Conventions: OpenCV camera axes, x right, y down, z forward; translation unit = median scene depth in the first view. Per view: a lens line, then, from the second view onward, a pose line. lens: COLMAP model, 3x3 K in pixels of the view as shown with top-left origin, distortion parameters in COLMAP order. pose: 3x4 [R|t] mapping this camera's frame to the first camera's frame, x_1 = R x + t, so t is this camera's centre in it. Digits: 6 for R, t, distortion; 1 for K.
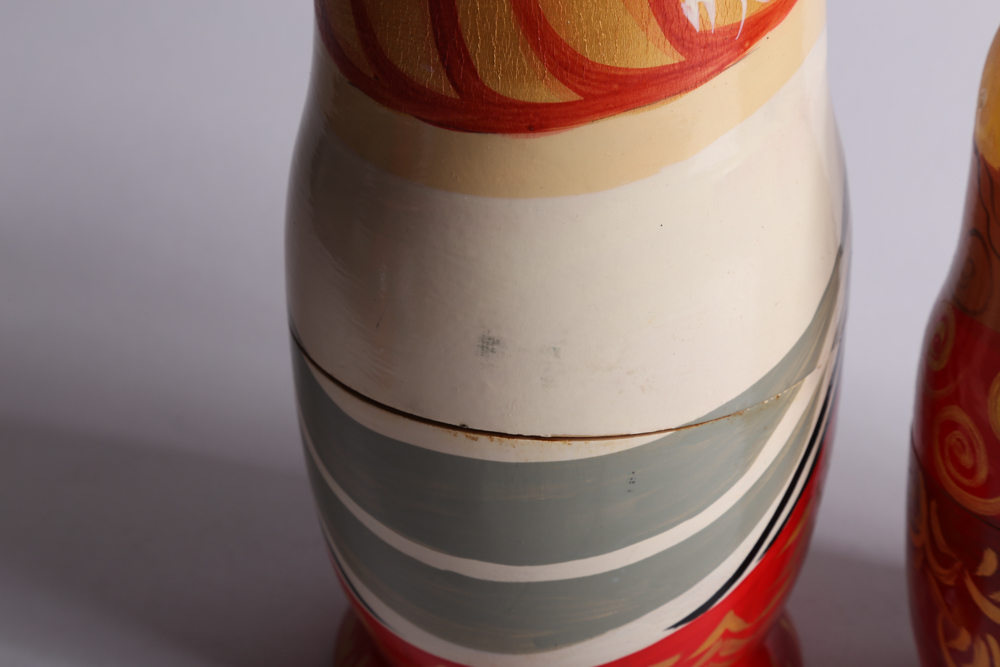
lens RADIAL K [[2579.6, 0, 503.6], [0, 2579.6, 336.9], [0, 0, 1]] dist [0.316118, 0.000000]
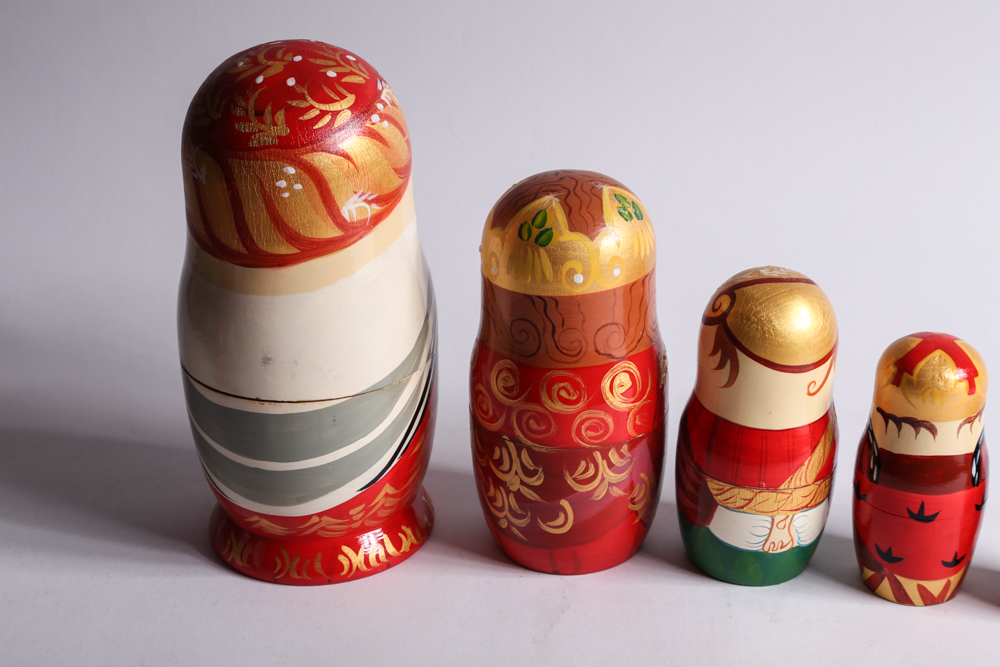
lens RADIAL K [[2025.0, 0, 497.1], [0, 2025.0, 325.5], [0, 0, 1]] dist [0.293135, 0.000000]
pose [[0.998238, -0.035836, 0.047298, 0.111934], [0.038955, 0.997009, -0.066757, 0.098109], [-0.044764, 0.068482, 0.996648, -0.786702]]
